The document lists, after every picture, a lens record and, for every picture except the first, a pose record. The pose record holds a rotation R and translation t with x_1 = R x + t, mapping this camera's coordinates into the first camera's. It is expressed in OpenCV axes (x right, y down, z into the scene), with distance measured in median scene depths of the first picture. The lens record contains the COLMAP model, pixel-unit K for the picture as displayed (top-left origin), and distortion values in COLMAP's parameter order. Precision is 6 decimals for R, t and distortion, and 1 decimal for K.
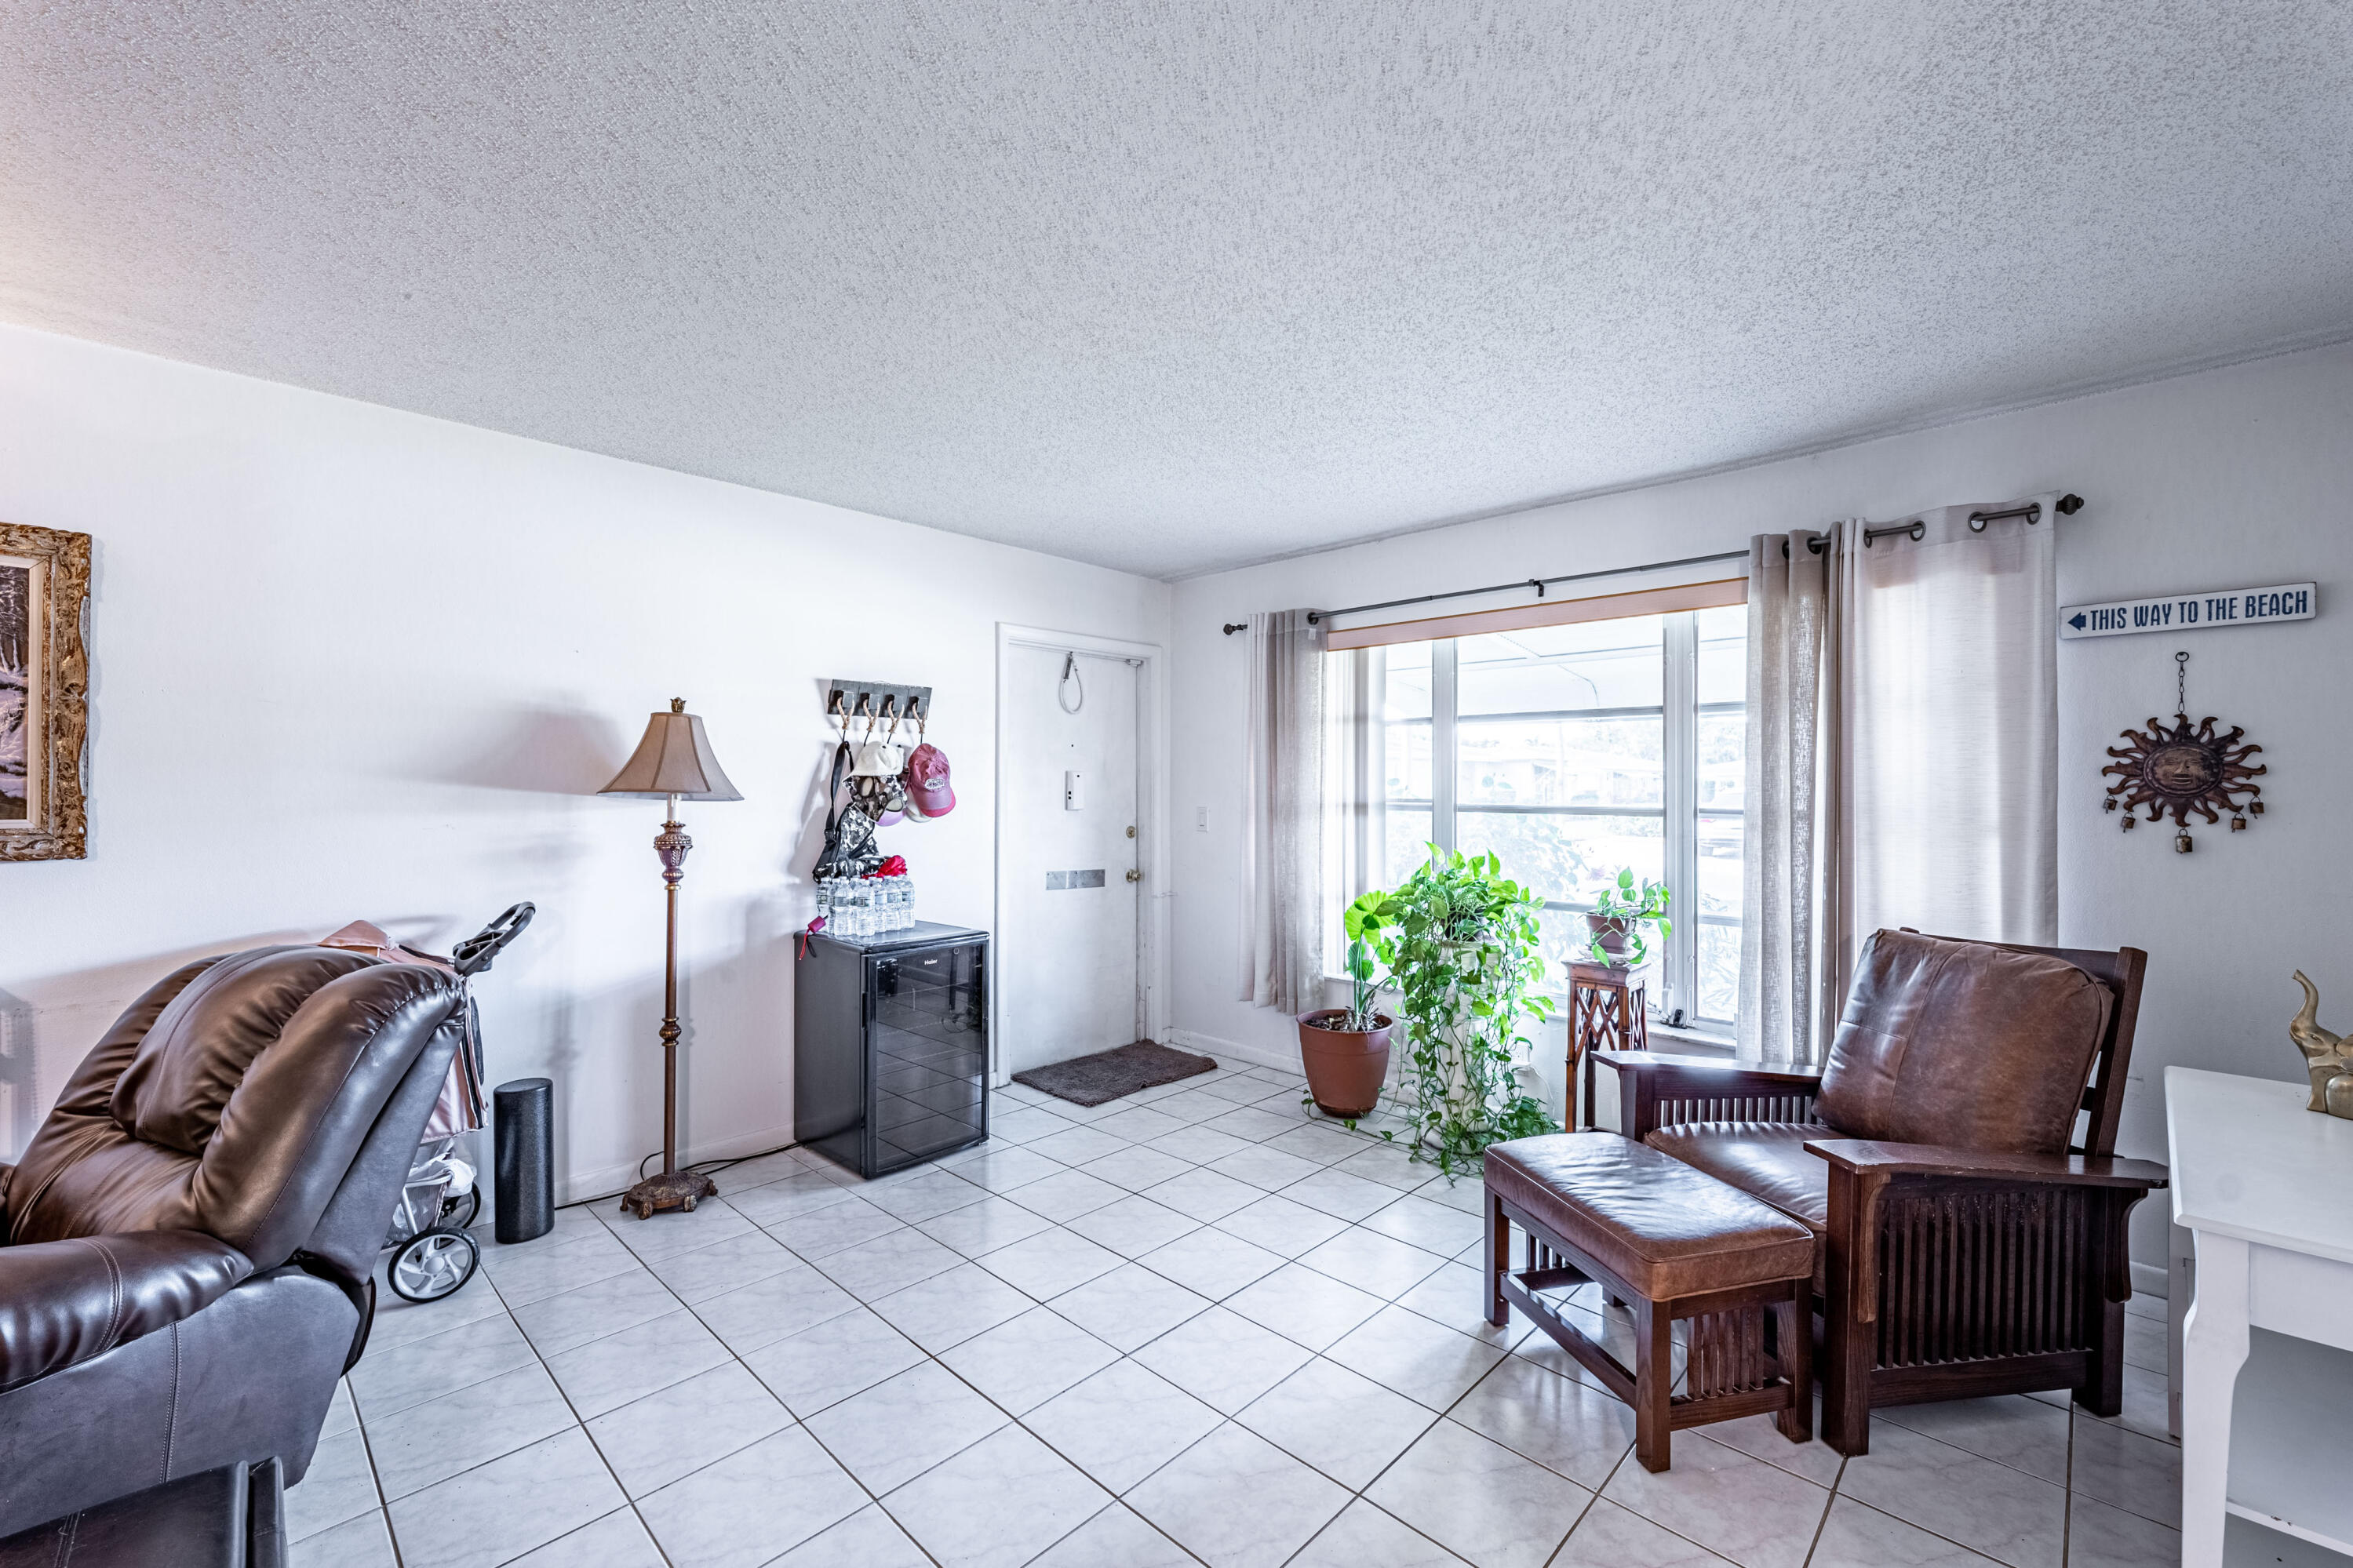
lens RADIAL K [[959.1, 0, 1202.6], [0, 959.1, 787.9], [0, 0, 1]] dist [0.001025, -0.000173]
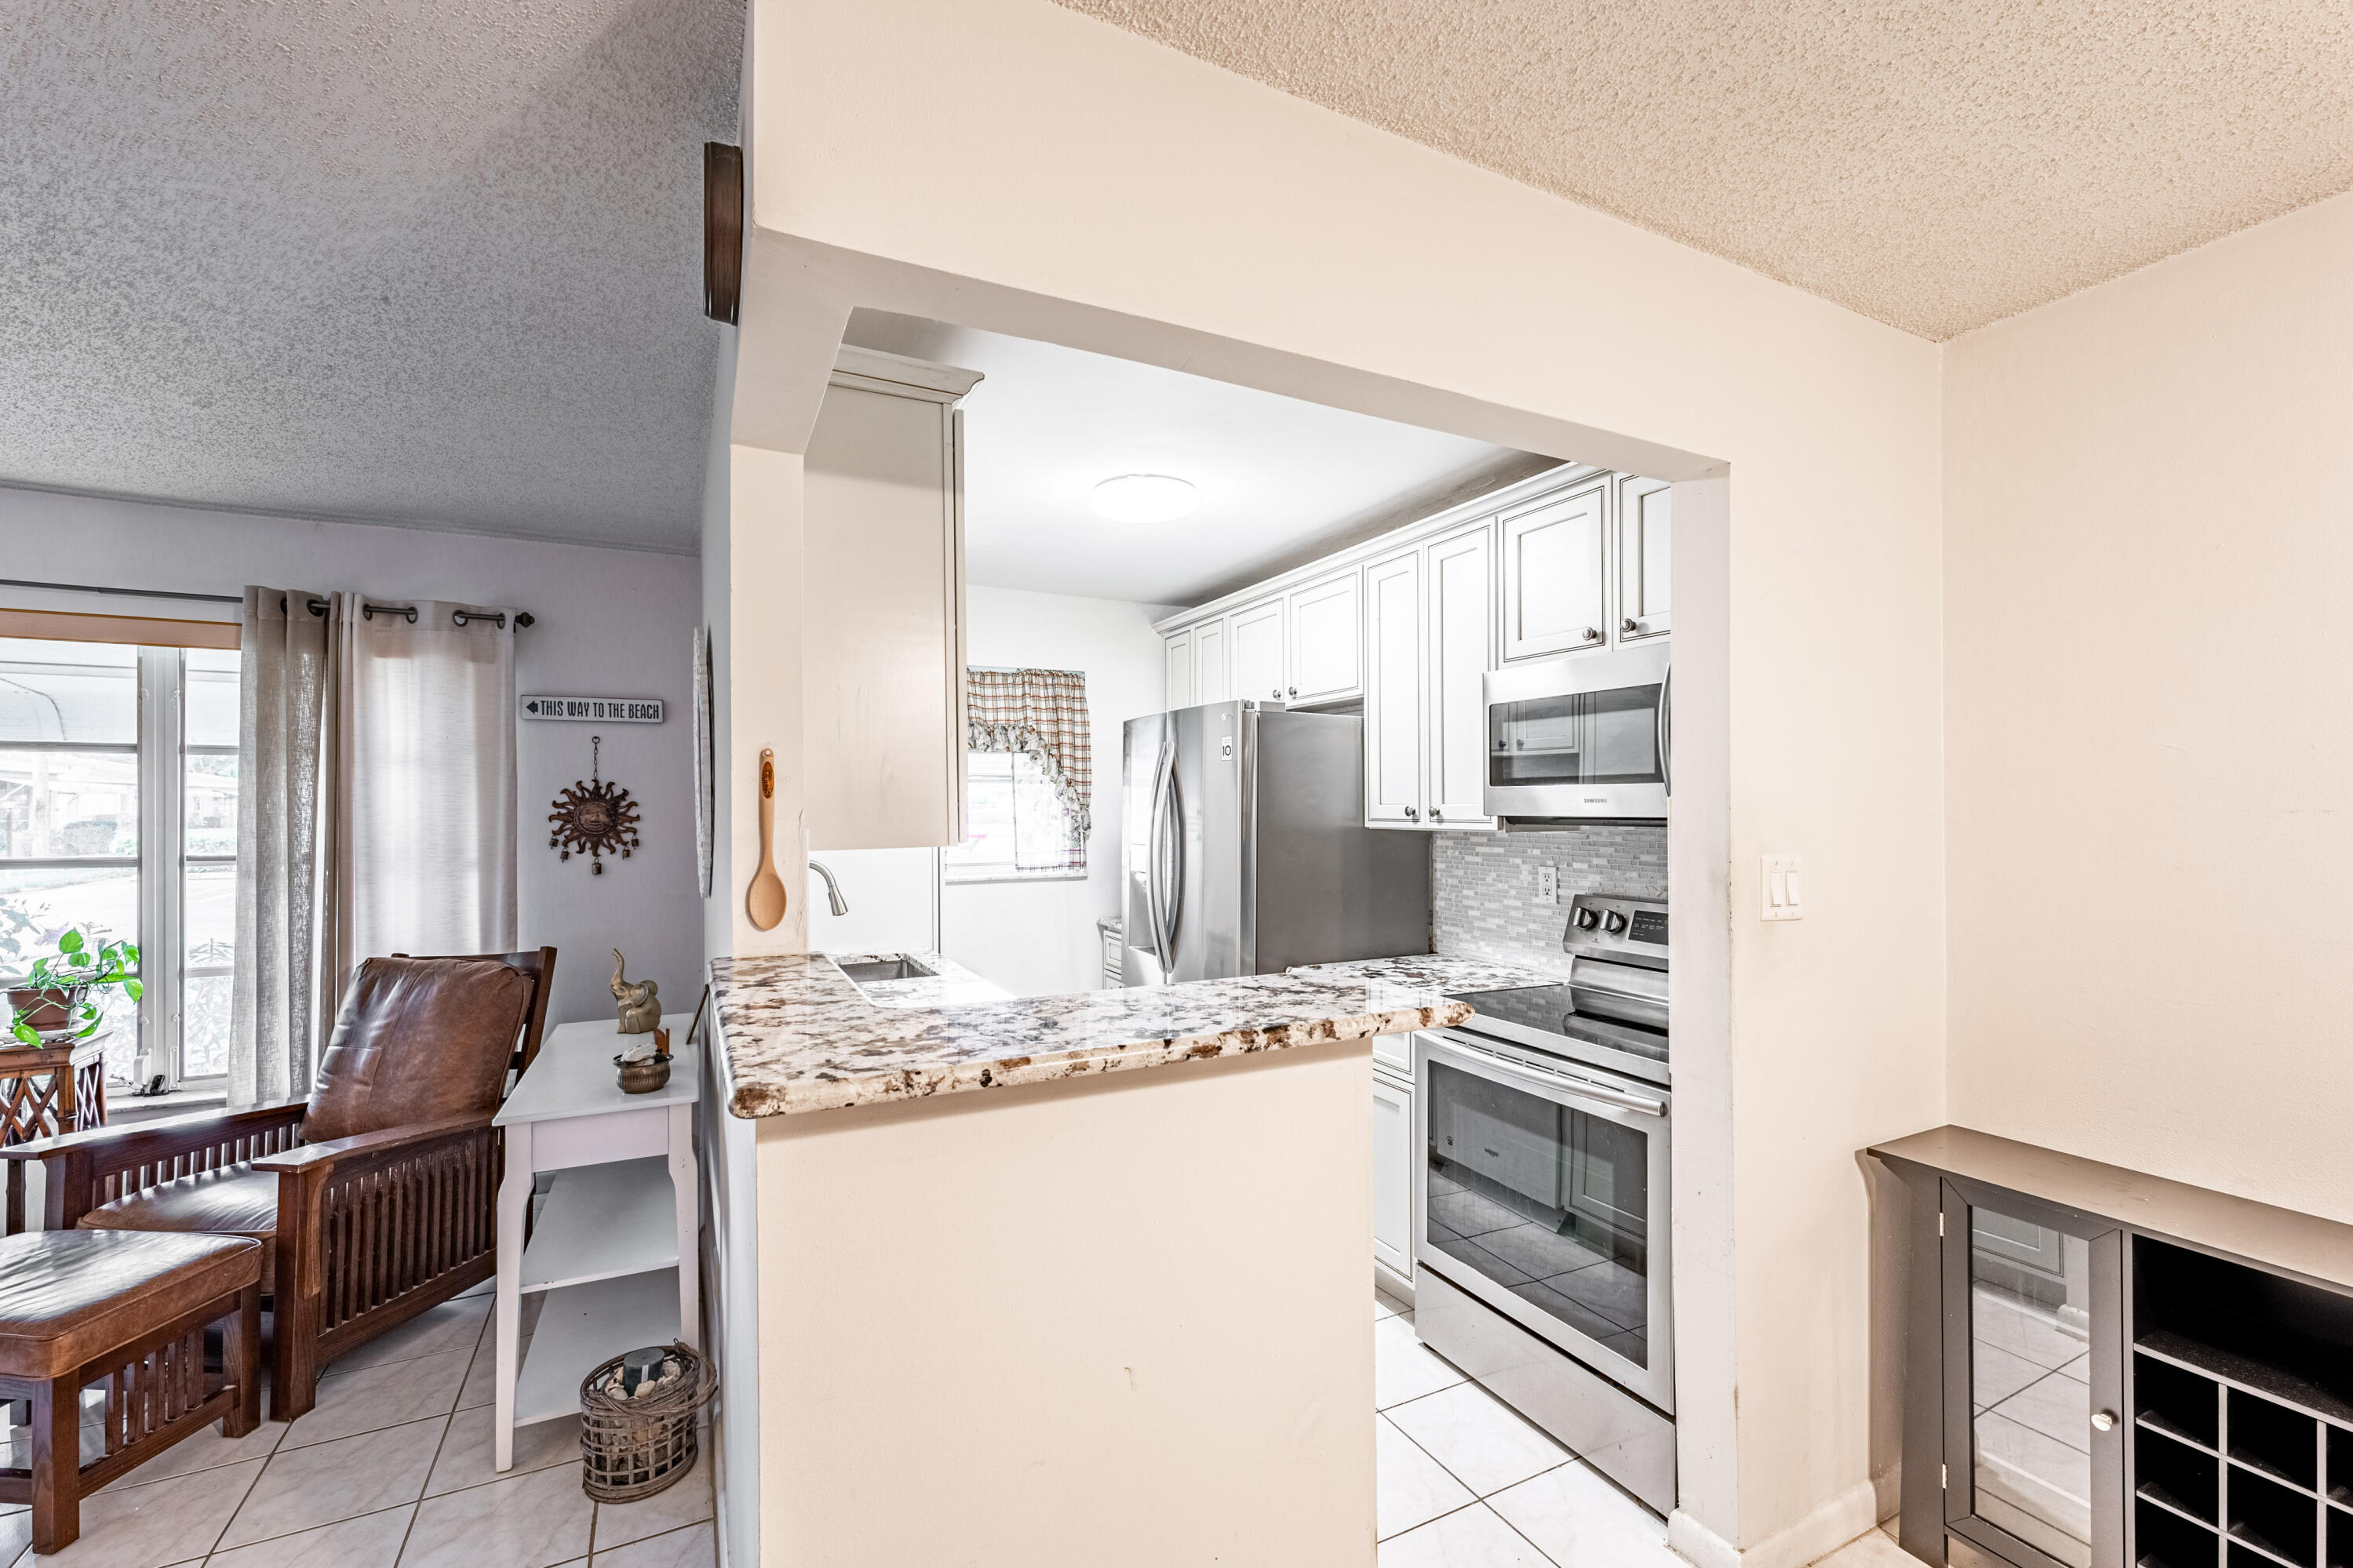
lens RADIAL K [[959.1, 0, 1146.6], [0, 959.1, 799.5], [0, 0, 1]] dist [0.001025, -0.000173]
pose [[0.356004, 0.003918, 0.934476, -0.032102], [0.002024, 0.999986, -0.004964, -0.030378], [-0.934482, 0.003658, 0.355991, -0.240900]]
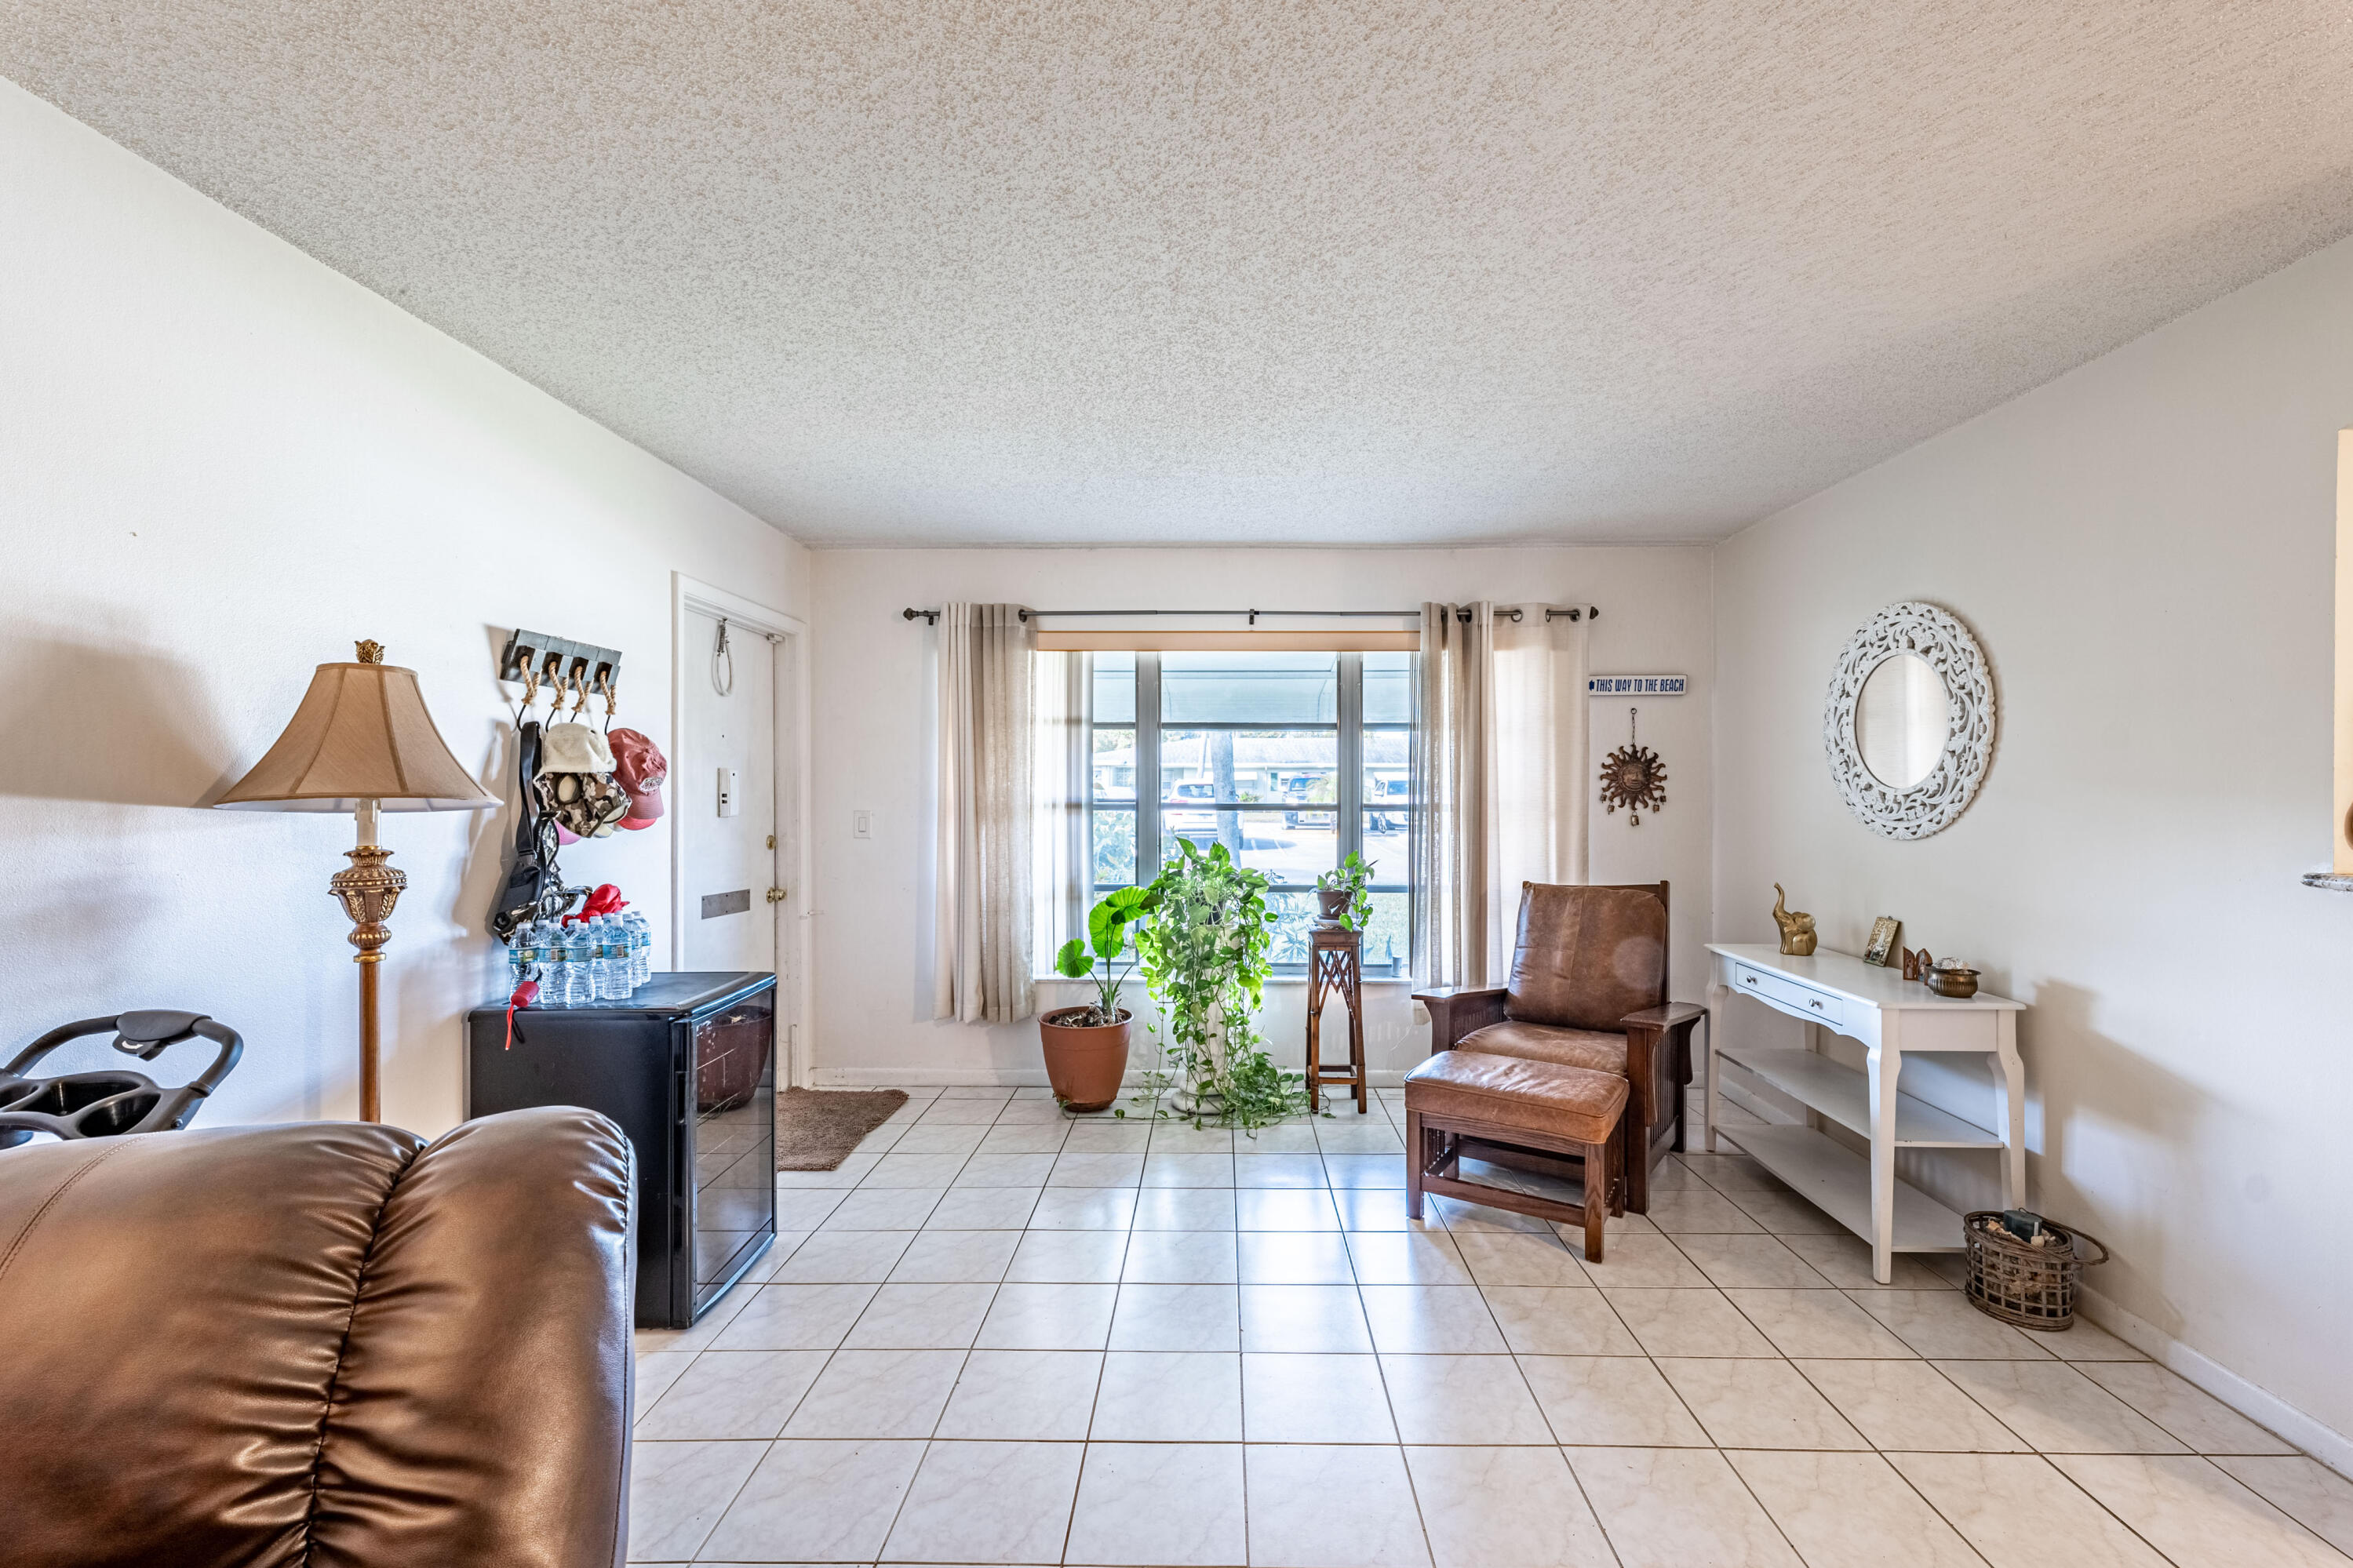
lens RADIAL K [[959.1, 0, 1202.1], [0, 959.1, 789.4], [0, 0, 1]] dist [0.001025, -0.000173]
pose [[0.737385, -0.002659, 0.675467, -0.575408], [0.001599, 0.999996, 0.002191, -0.001254], [-0.675471, -0.000535, 0.737387, 0.210537]]
